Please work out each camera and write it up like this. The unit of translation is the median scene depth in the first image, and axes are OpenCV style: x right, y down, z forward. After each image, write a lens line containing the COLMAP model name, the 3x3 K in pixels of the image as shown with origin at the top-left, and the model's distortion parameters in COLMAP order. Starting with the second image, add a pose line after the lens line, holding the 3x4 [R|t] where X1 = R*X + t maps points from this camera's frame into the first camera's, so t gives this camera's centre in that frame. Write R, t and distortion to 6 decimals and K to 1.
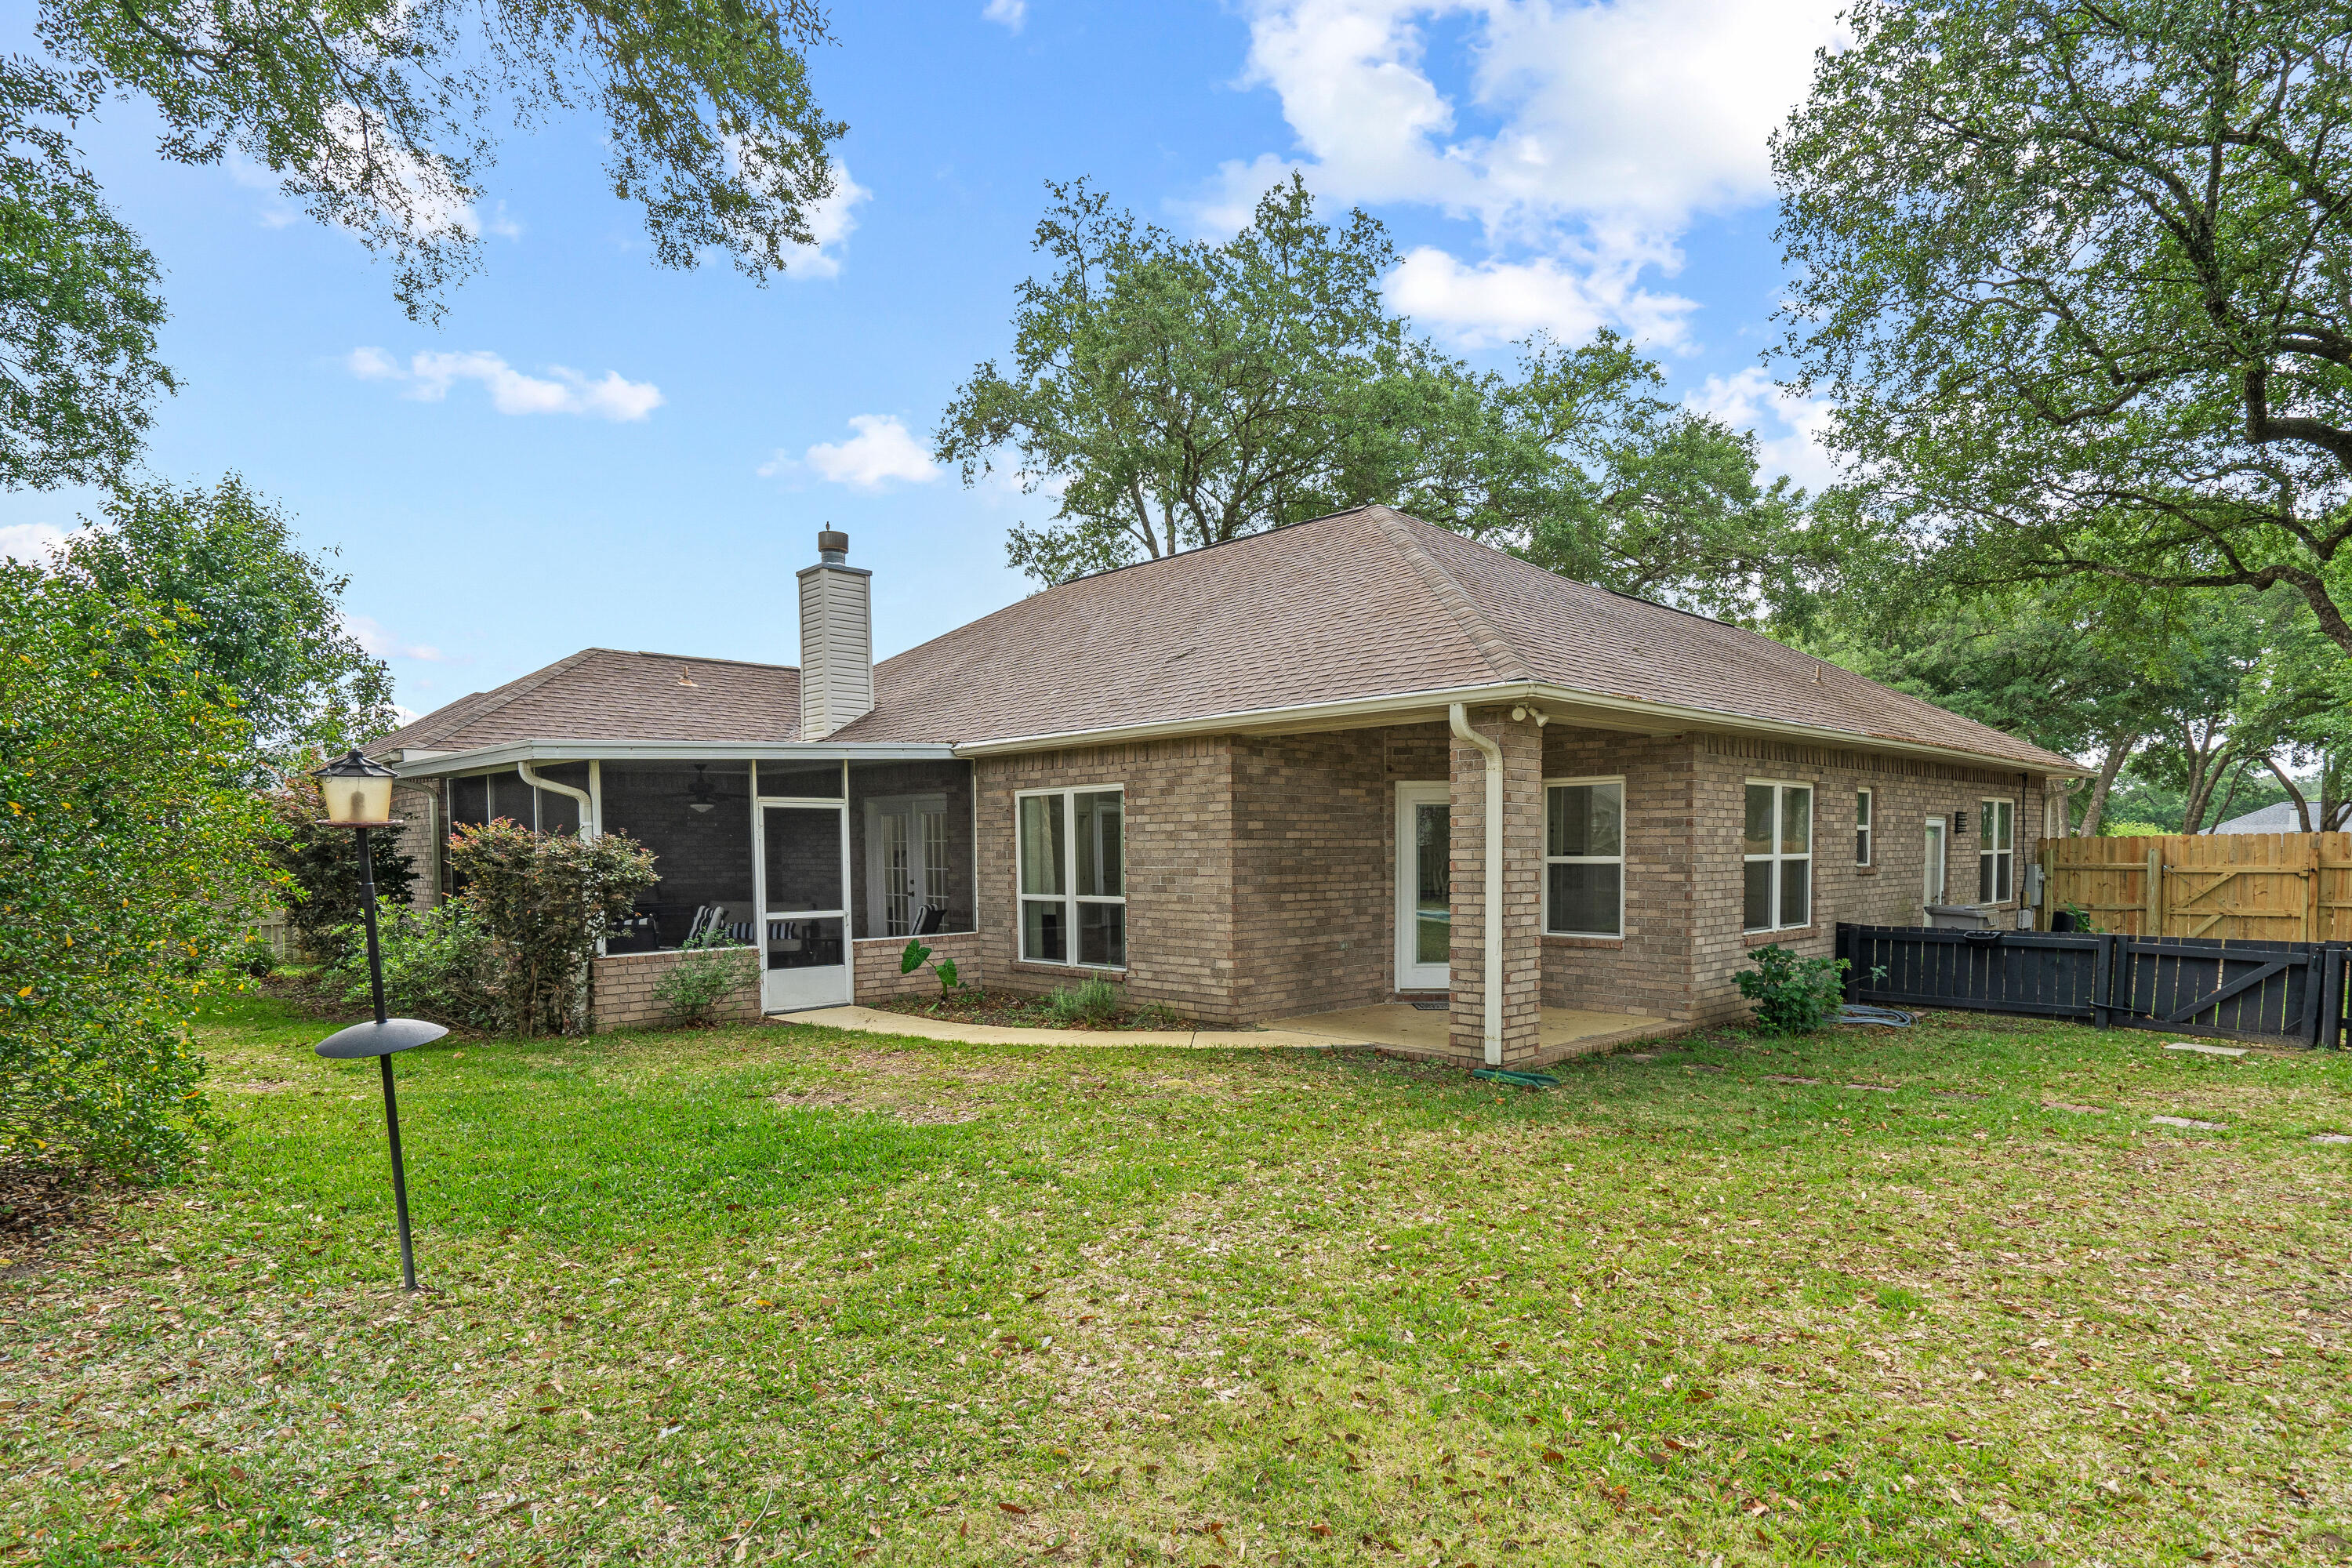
lens RADIAL K [[1264.5, 0, 1183.2], [0, 1264.5, 919.3], [0, 0, 1]] dist [0.002715, 0.000180]
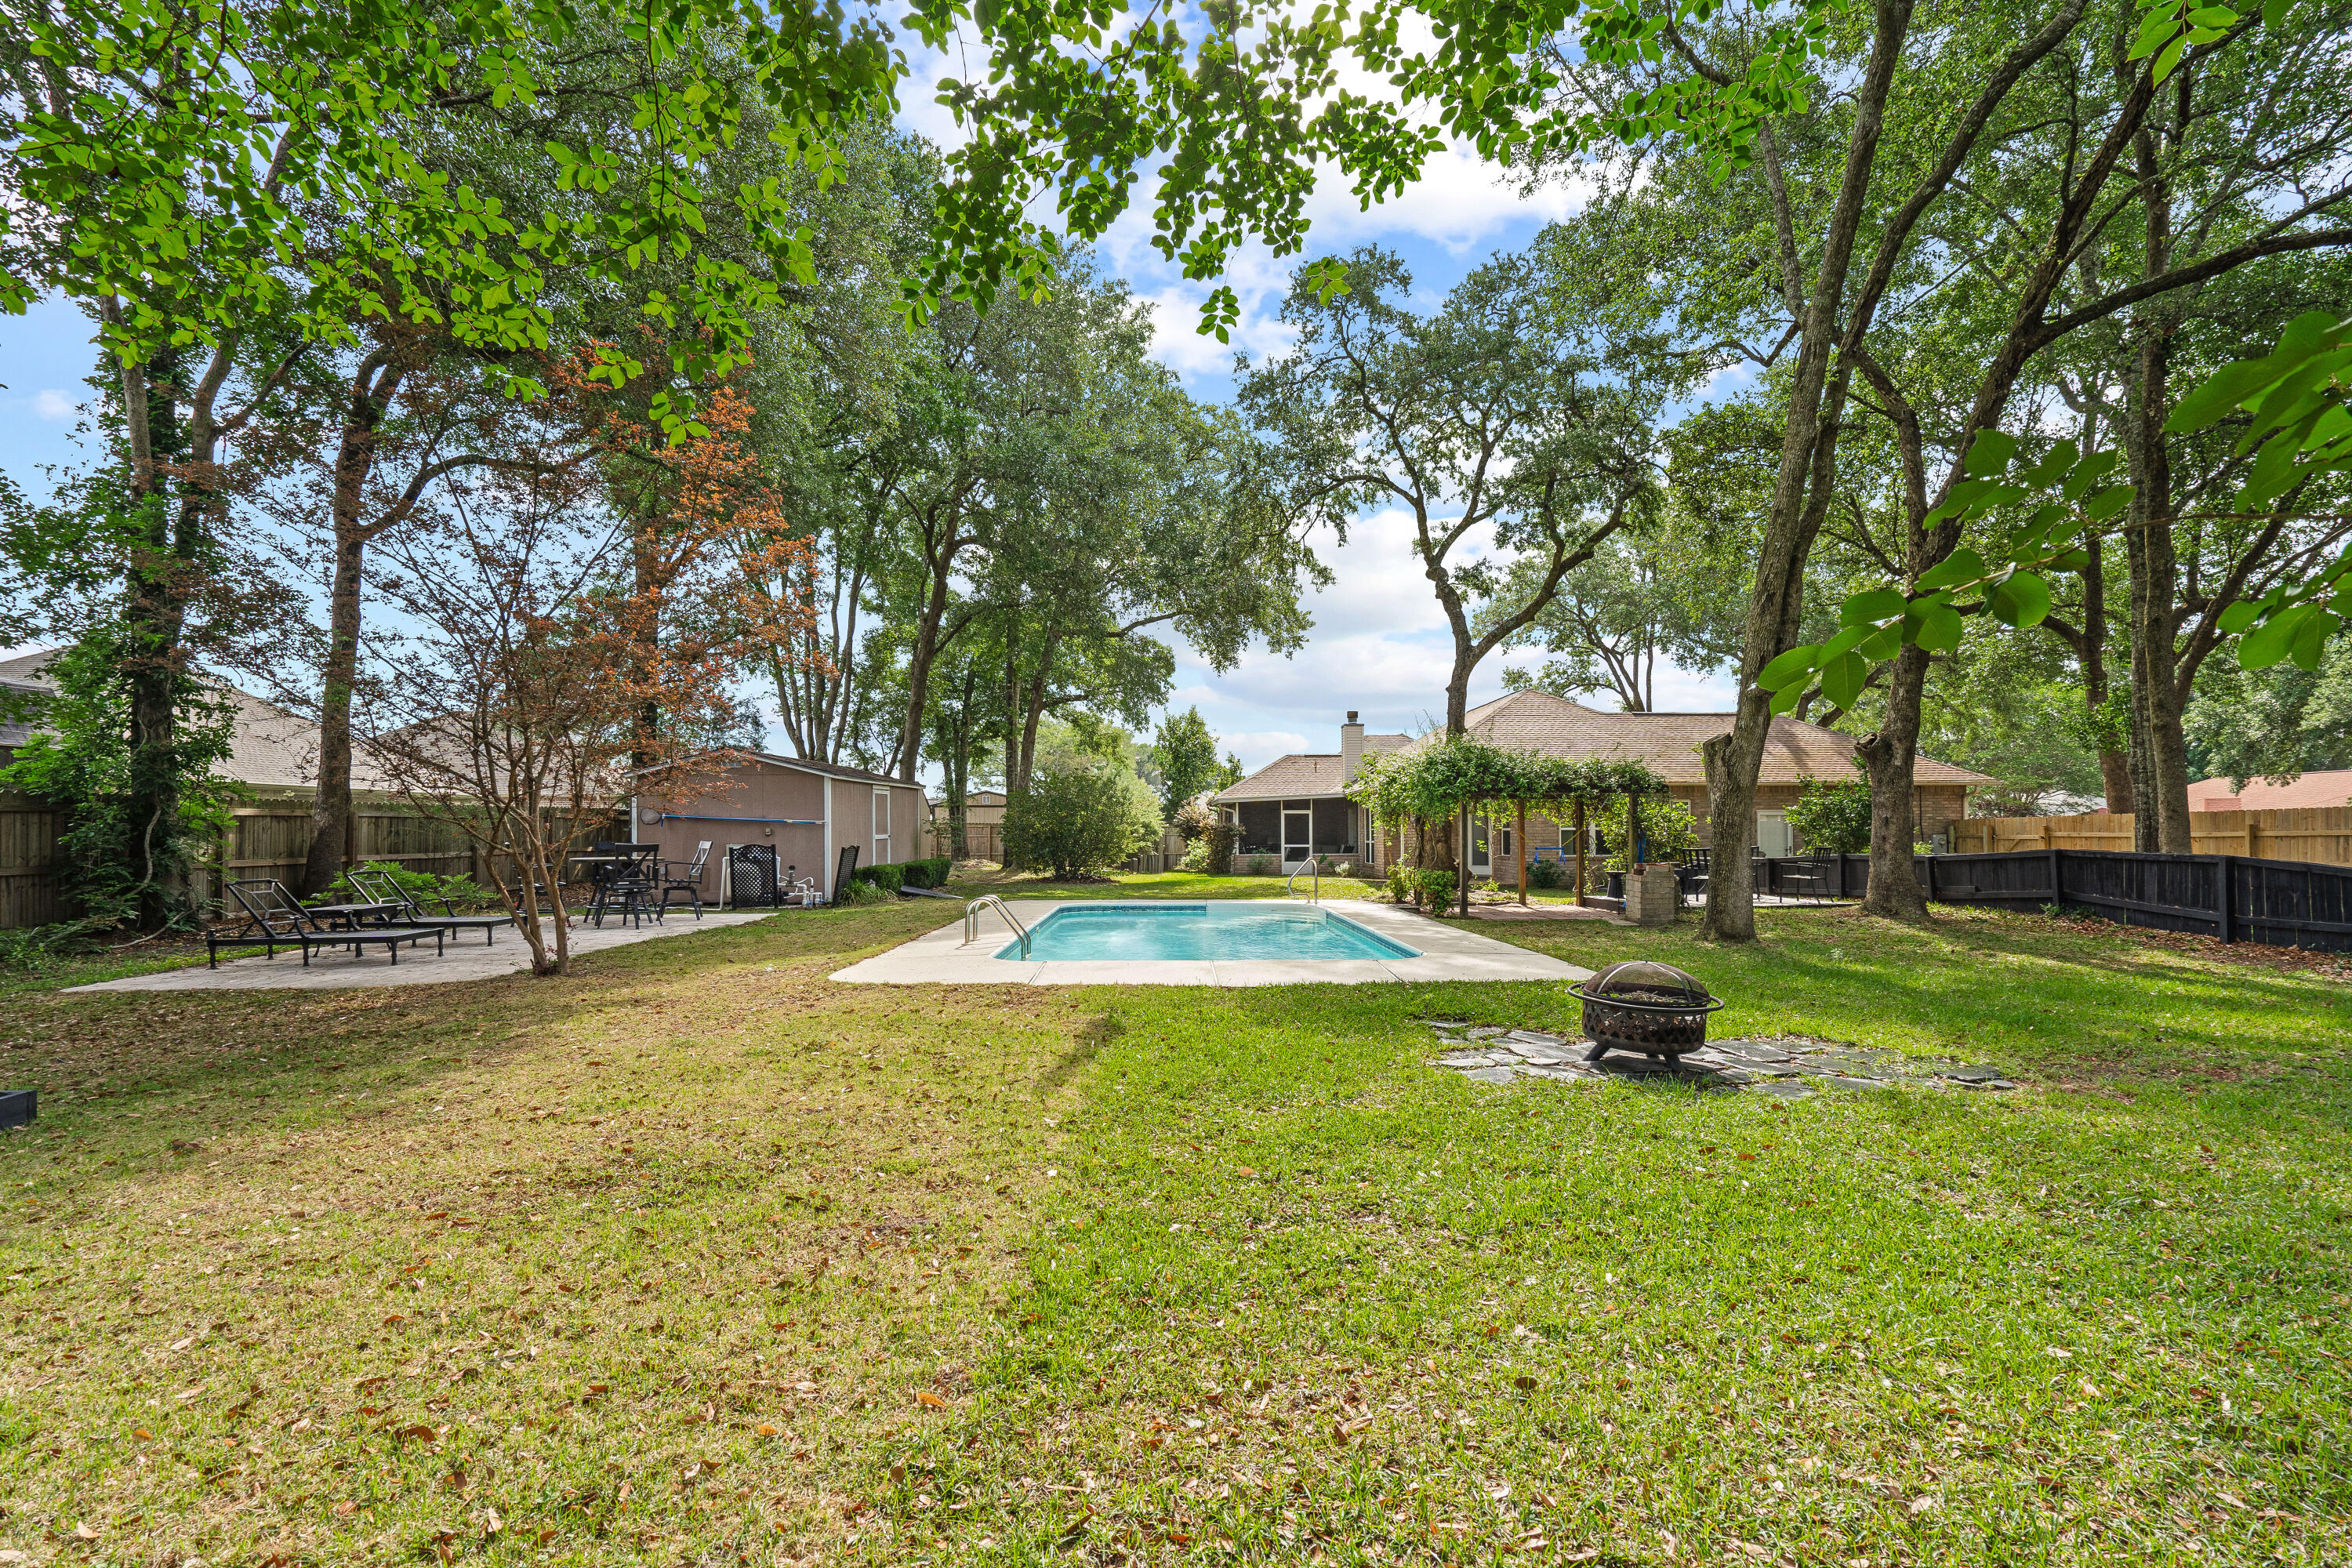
lens RADIAL K [[1080.0, 0, 1179.4], [0, 1080.0, 839.5], [0, 0, 1]] dist [0.002035, 0.000312]
pose [[0.732130, 0.006200, -0.681137, 1.185310], [-0.039231, 0.998683, -0.033078, 0.072400], [0.680034, 0.050939, 0.731409, -1.082479]]
